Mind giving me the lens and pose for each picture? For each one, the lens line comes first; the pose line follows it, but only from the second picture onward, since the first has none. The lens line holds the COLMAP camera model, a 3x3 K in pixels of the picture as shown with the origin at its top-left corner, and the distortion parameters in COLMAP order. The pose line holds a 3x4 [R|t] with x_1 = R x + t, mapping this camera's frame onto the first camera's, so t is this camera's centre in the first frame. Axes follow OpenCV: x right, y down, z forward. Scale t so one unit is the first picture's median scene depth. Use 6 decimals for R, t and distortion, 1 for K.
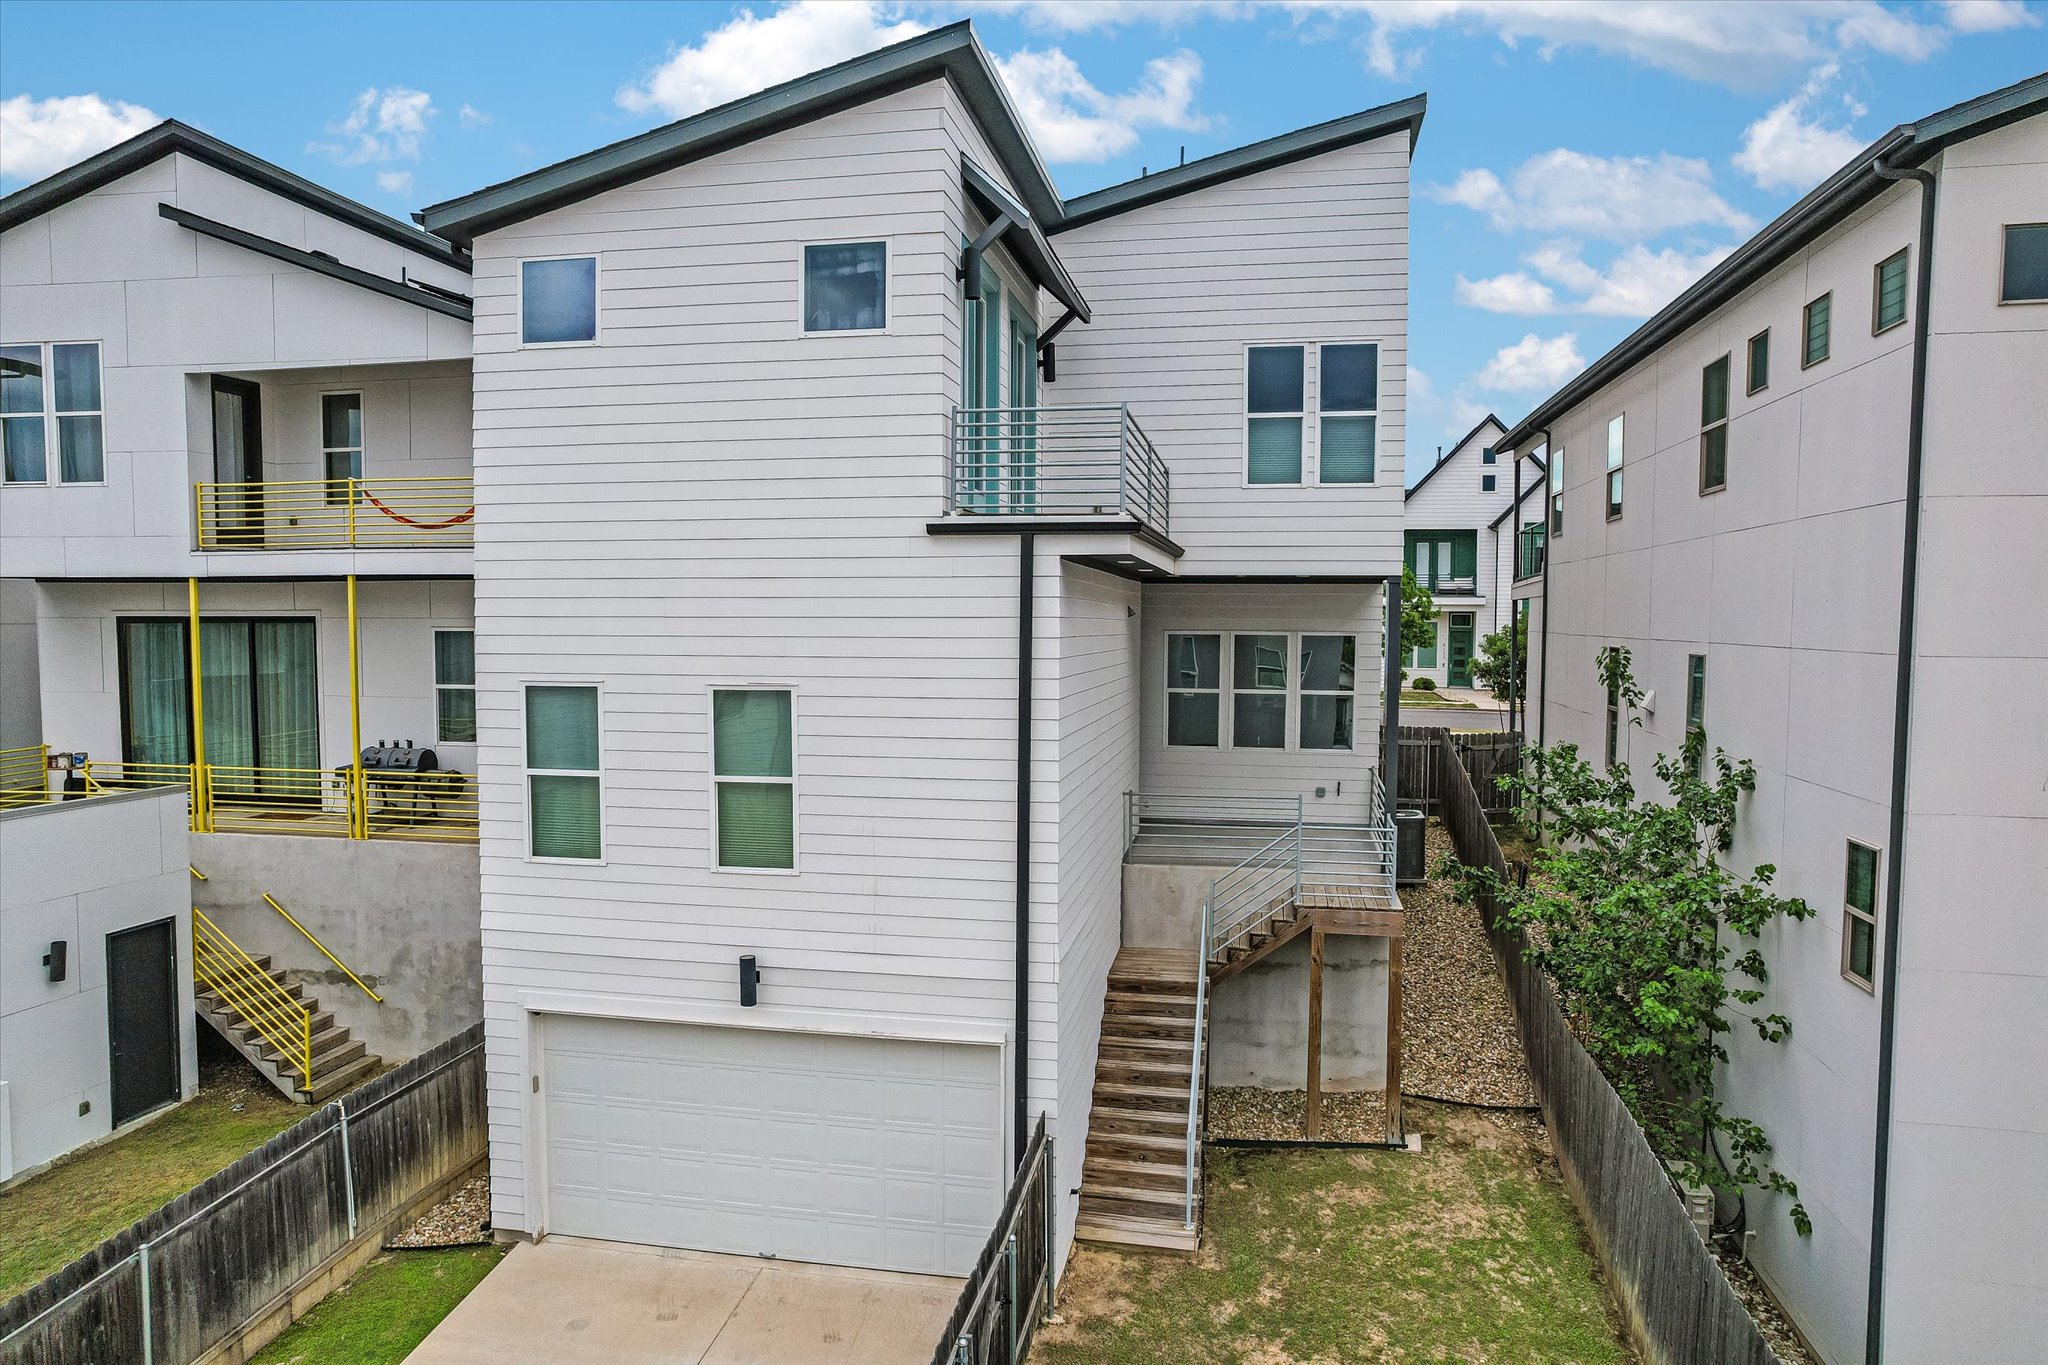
lens RADIAL K [[1307.4, 0, 1024.0], [0, 1307.4, 682.5], [0, 0, 1]] dist [-0.043813, 0.003584]
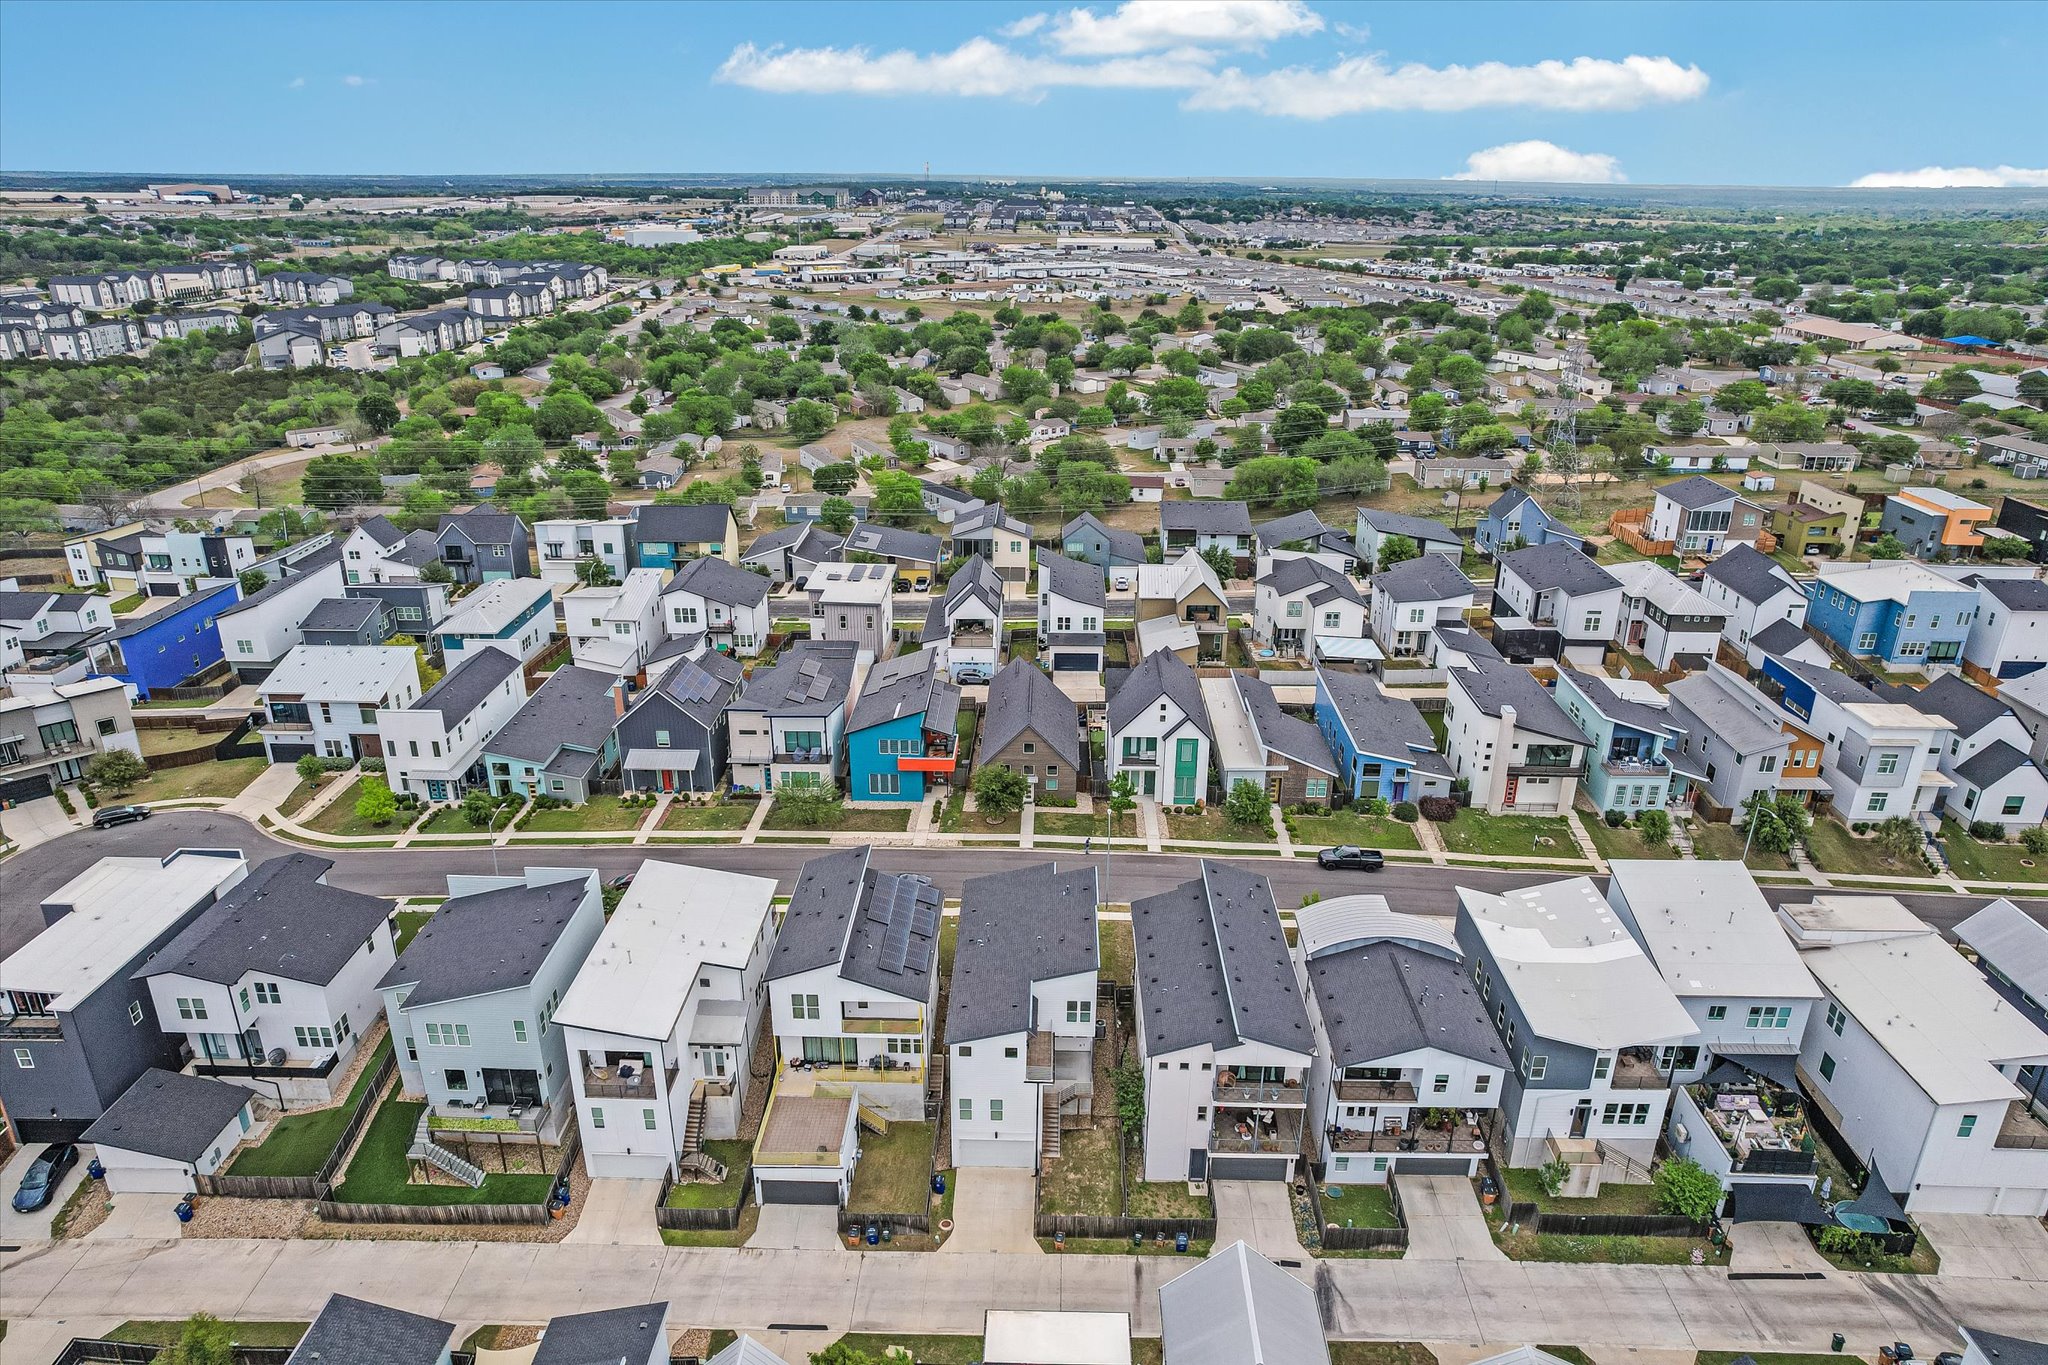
lens RADIAL K [[1314.4, 0, 1024.0], [0, 1314.4, 682.5], [0, 0, 1]] dist [-0.075999, 0.070995]
pose [[0.986181, -0.057386, 0.155417, -0.777963], [0.003368, 0.944845, 0.327501, -3.324442], [-0.165639, -0.322451, 0.931981, -3.624261]]
